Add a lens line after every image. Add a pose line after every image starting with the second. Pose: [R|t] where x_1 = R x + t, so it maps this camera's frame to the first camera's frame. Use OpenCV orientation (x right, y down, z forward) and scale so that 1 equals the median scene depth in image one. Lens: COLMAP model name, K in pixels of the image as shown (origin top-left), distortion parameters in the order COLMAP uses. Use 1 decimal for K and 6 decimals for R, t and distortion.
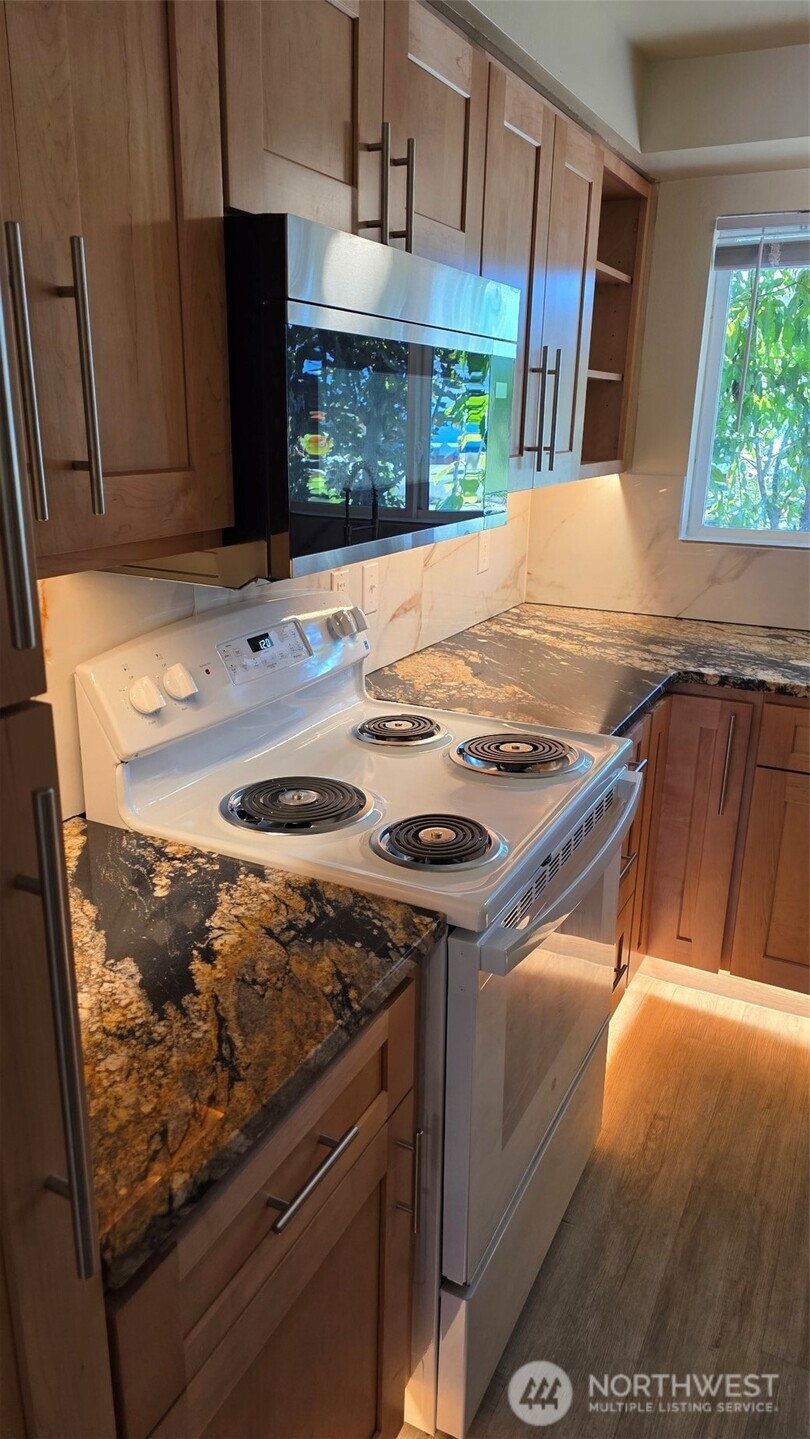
lens RADIAL K [[977.4, 0, 380.5], [0, 977.4, 719.4], [0, 0, 1]] dist [0.058082, -0.079388]
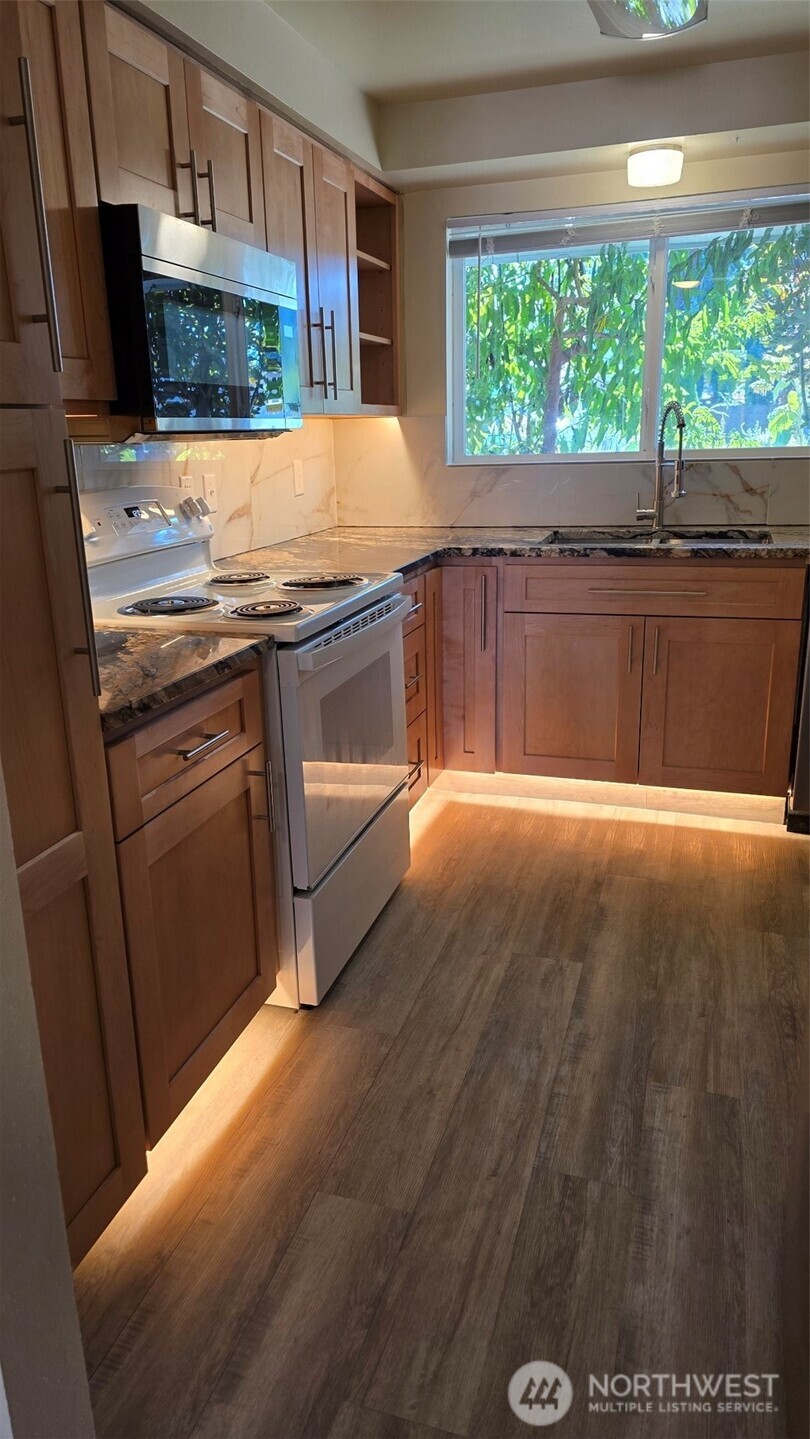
lens RADIAL K [[977.4, 0, 380.5], [0, 977.4, 719.4], [0, 0, 1]] dist [0.058082, -0.079388]
pose [[0.985659, -0.084918, 0.145827, -0.003617], [0.087553, 0.996091, -0.011734, 0.235113], [-0.144260, 0.024334, 0.989241, -0.395306]]
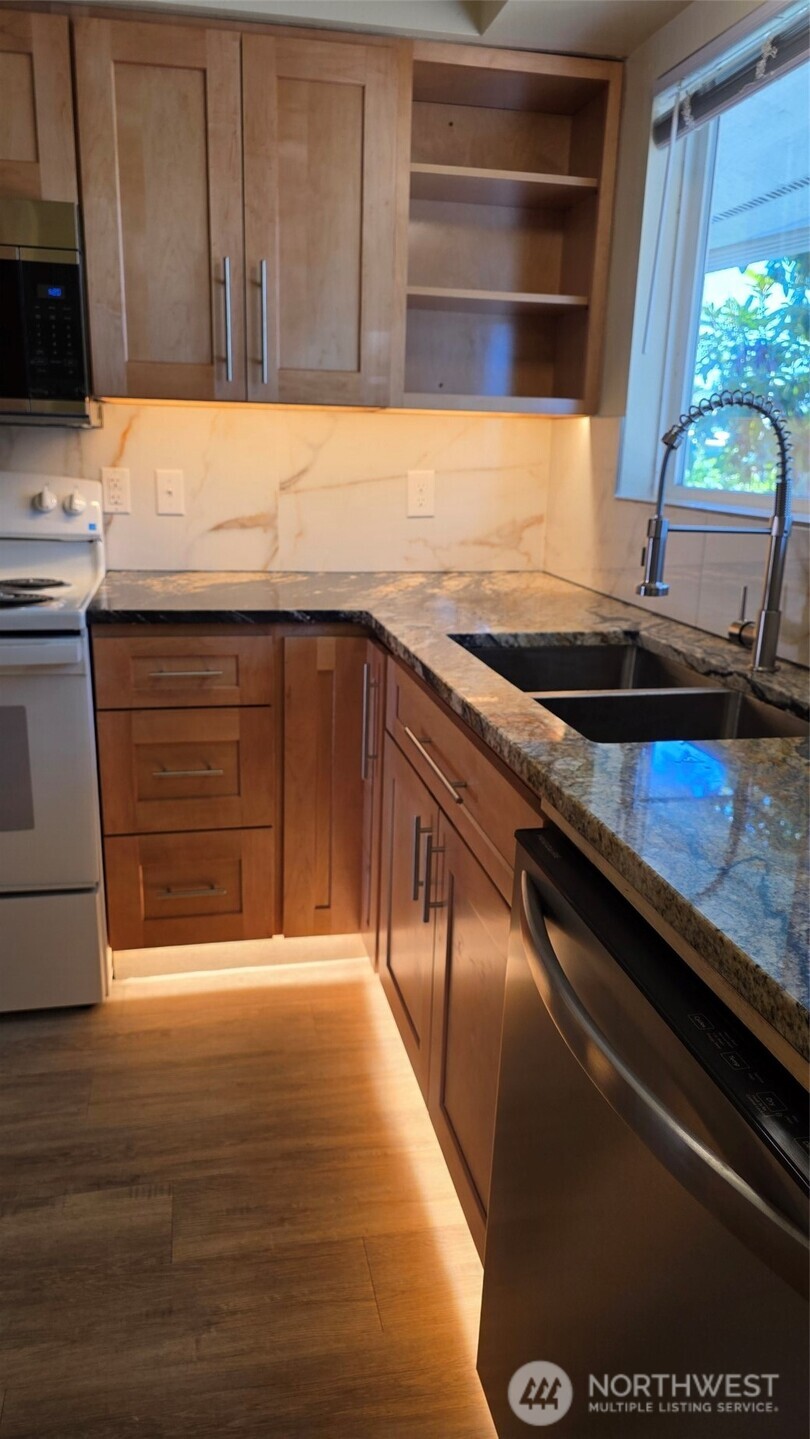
lens RADIAL K [[977.4, 0, 380.5], [0, 977.4, 719.4], [0, 0, 1]] dist [0.058082, -0.079388]
pose [[0.626663, 0.211843, -0.749944, 1.195680], [-0.249067, 0.966313, 0.064839, -0.014645], [0.738417, 0.146154, 0.658316, 0.516376]]
